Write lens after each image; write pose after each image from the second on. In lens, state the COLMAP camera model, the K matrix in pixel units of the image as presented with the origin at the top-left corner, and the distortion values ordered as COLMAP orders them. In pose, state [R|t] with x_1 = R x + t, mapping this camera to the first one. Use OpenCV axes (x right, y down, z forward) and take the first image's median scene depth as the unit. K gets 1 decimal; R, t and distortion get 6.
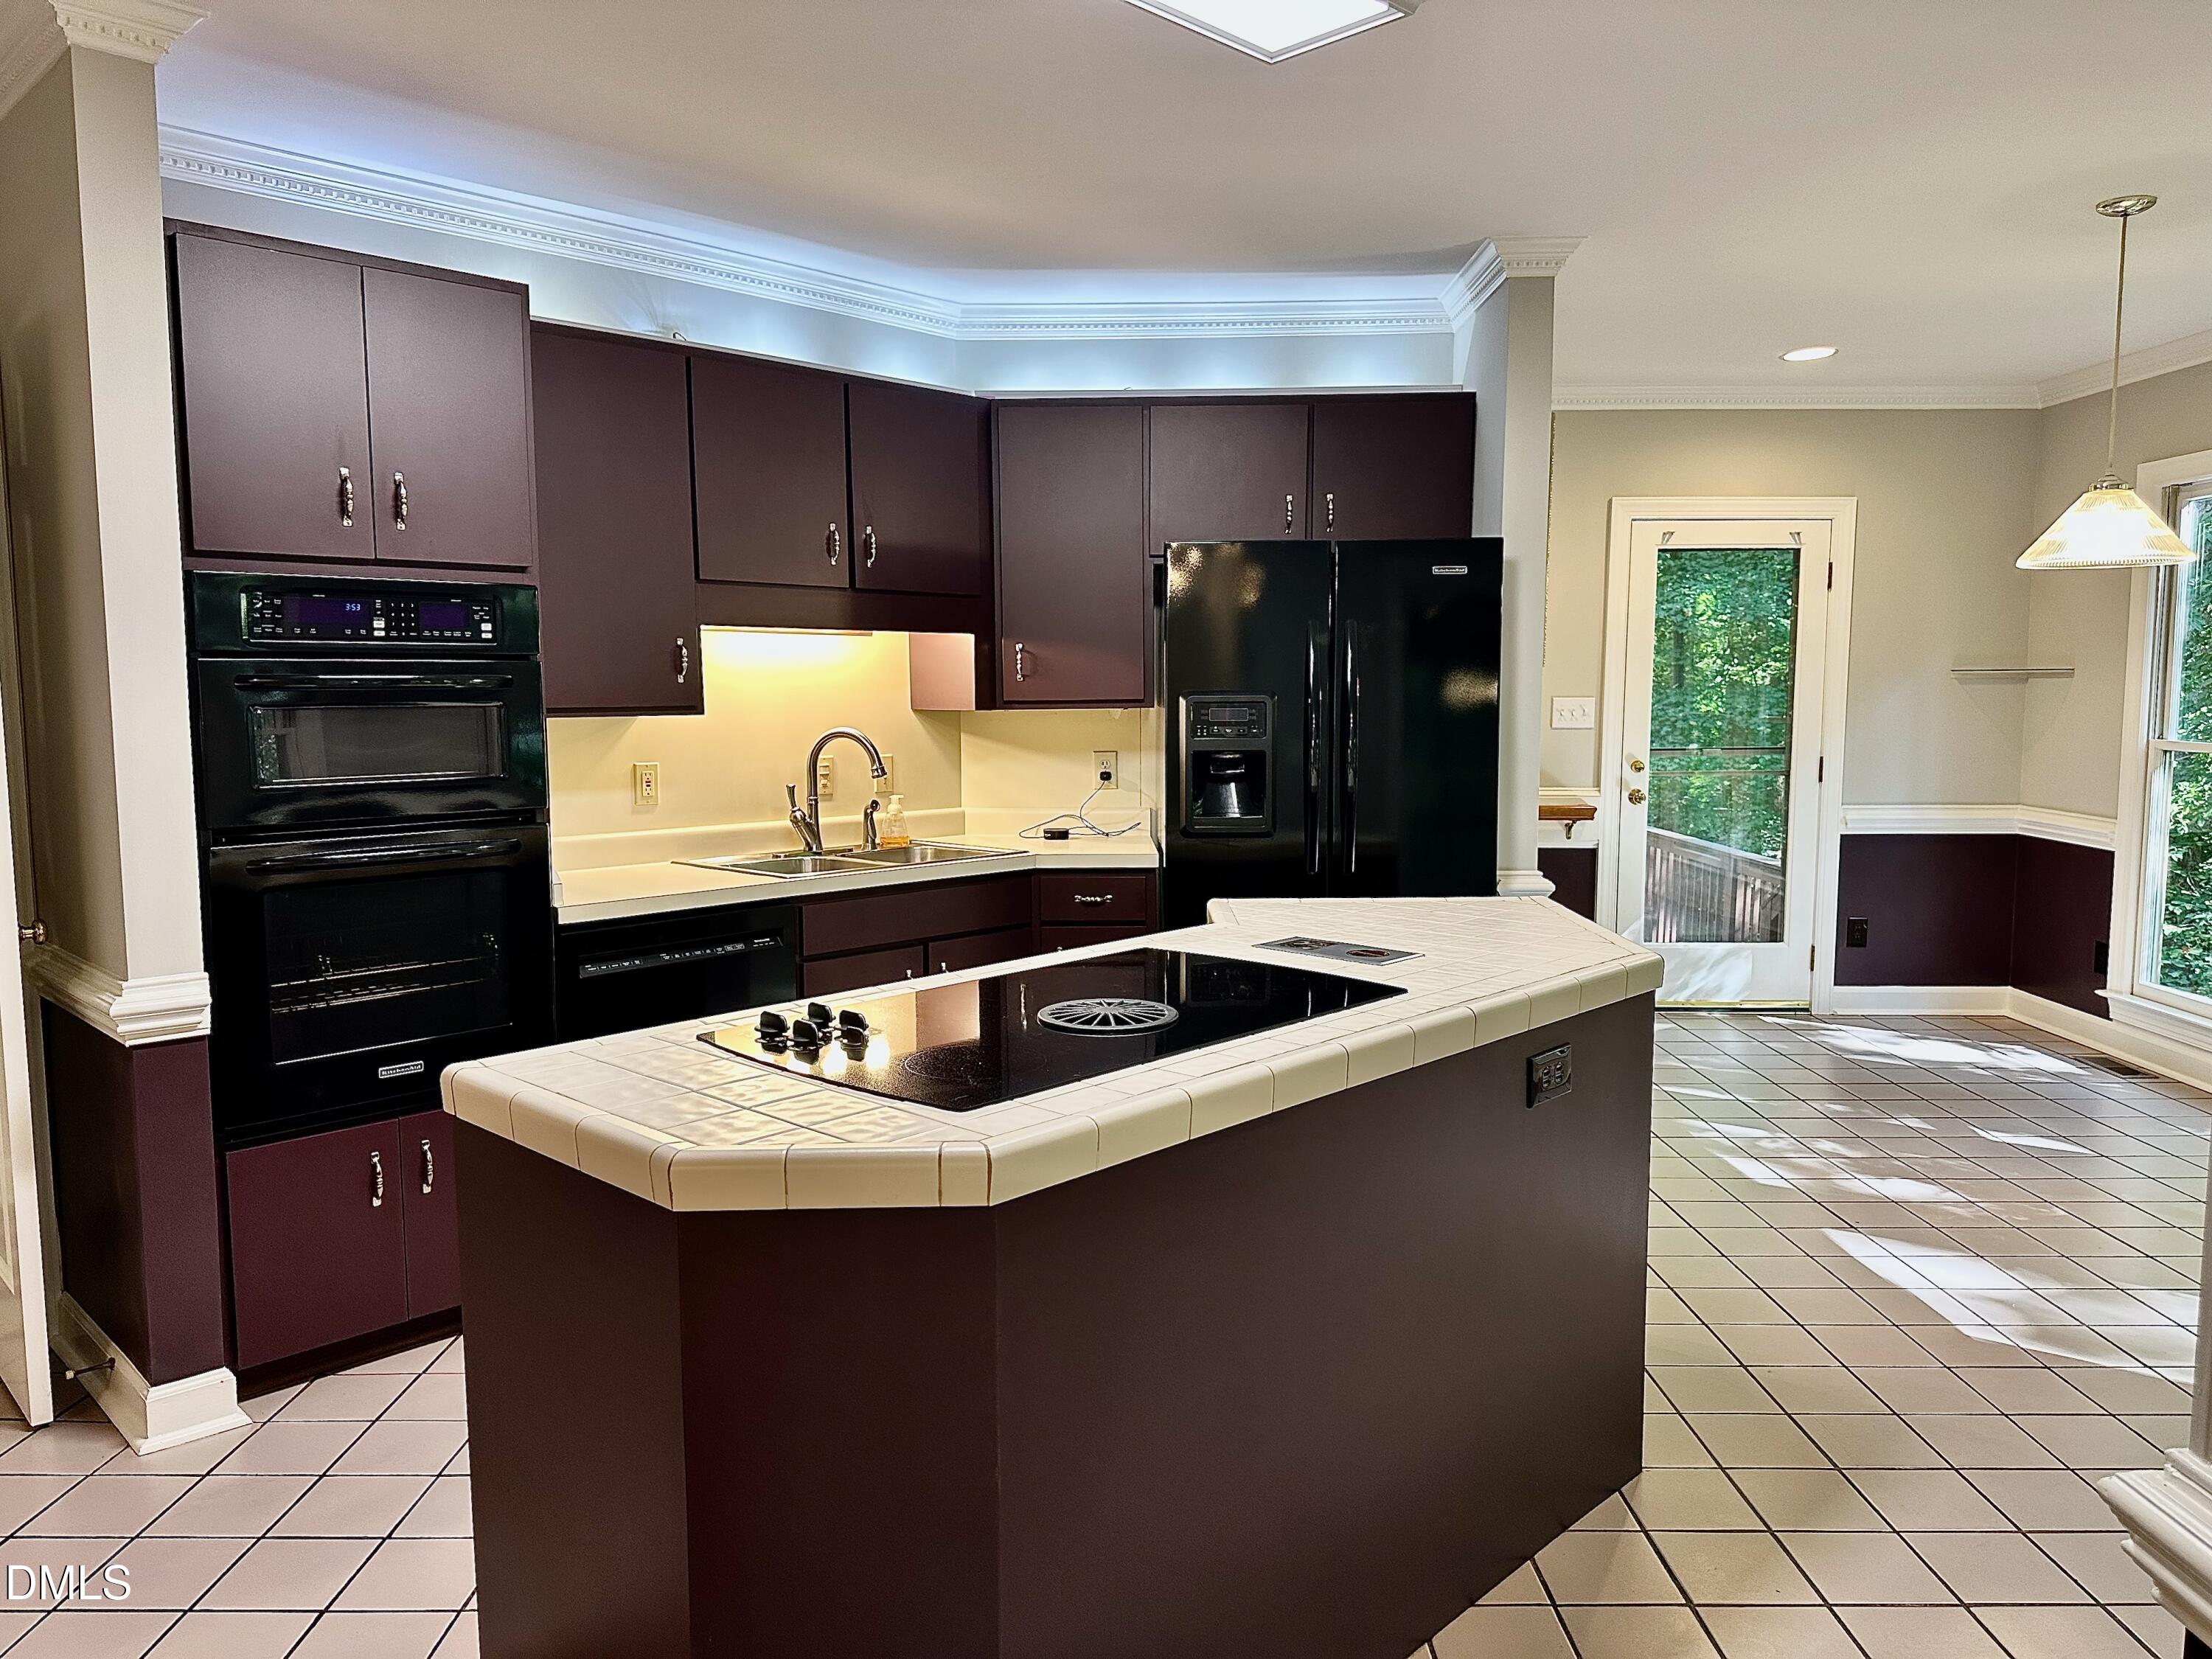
lens RADIAL K [[1553.5, 0, 1105.0], [0, 1553.5, 835.3], [0, 0, 1]] dist [0.003960, -0.000792]
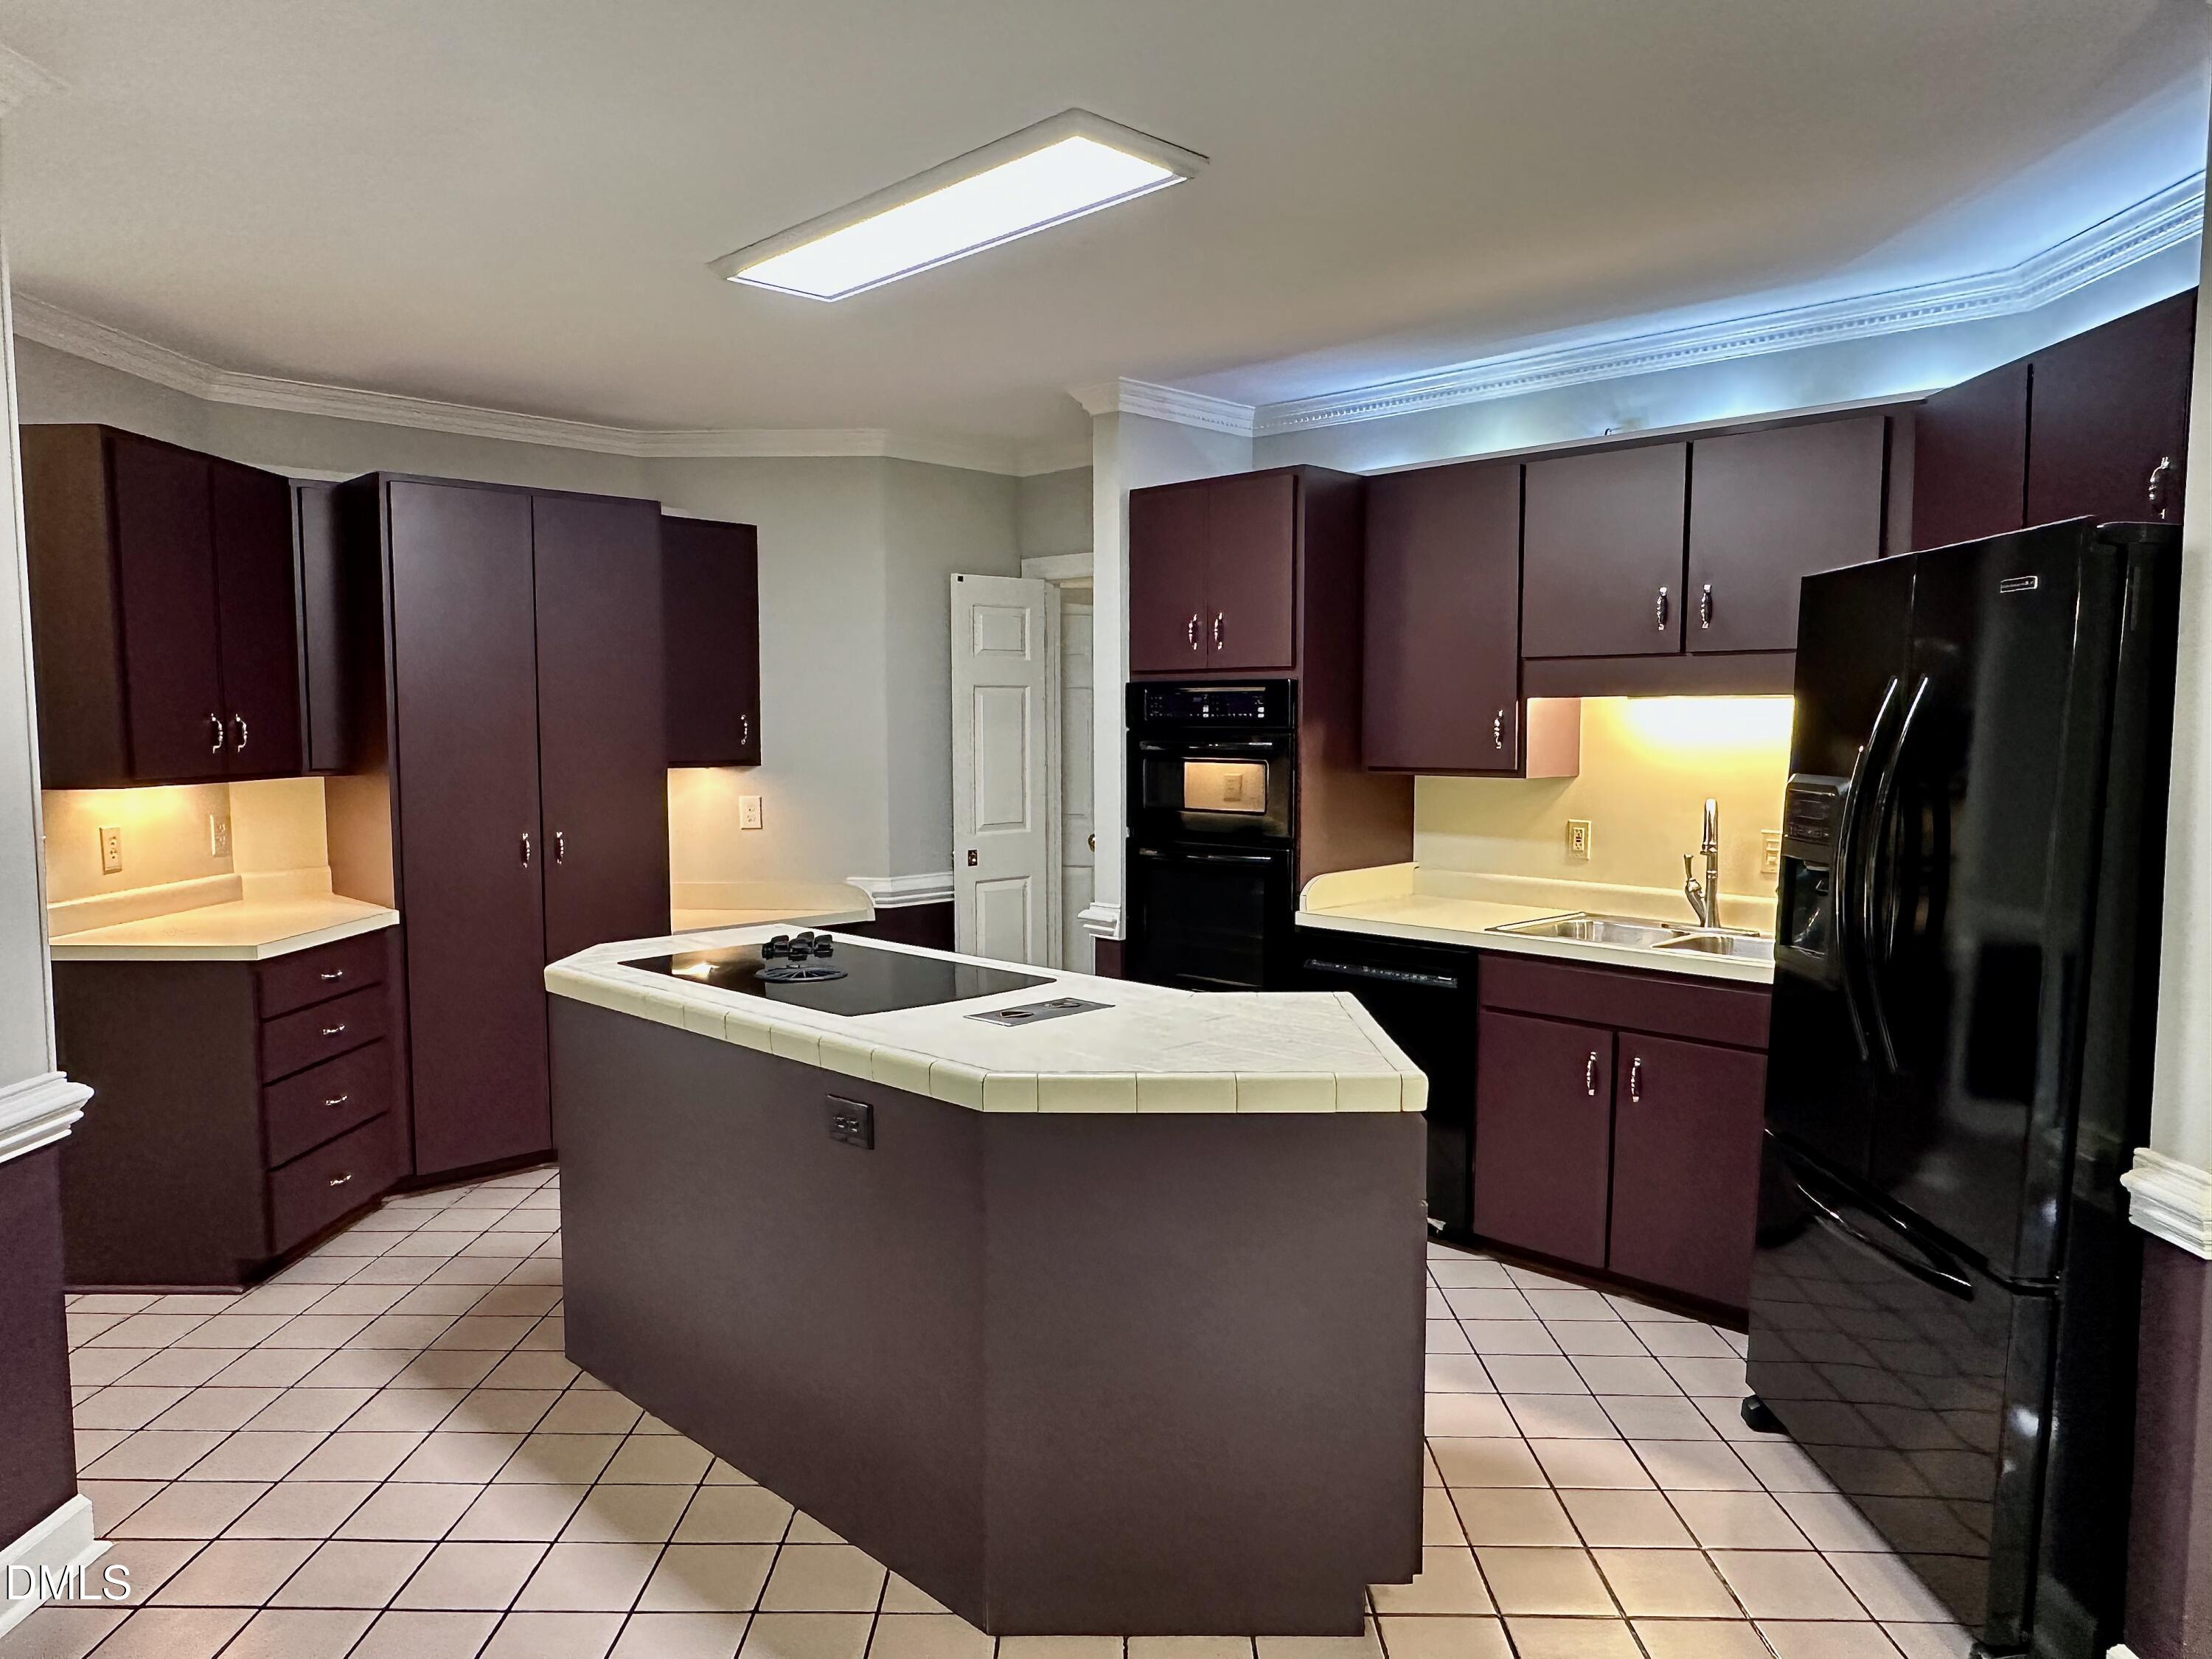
lens RADIAL K [[1481.6, 0, 1104.8], [0, 1481.6, 832.1], [0, 0, 1]] dist [0.000312, -0.000093]
pose [[-0.005961, 0.079962, -0.996780, 0.771357], [-0.099349, 0.991819, 0.080158, -0.090829], [0.995035, 0.099507, 0.002032, 0.668459]]
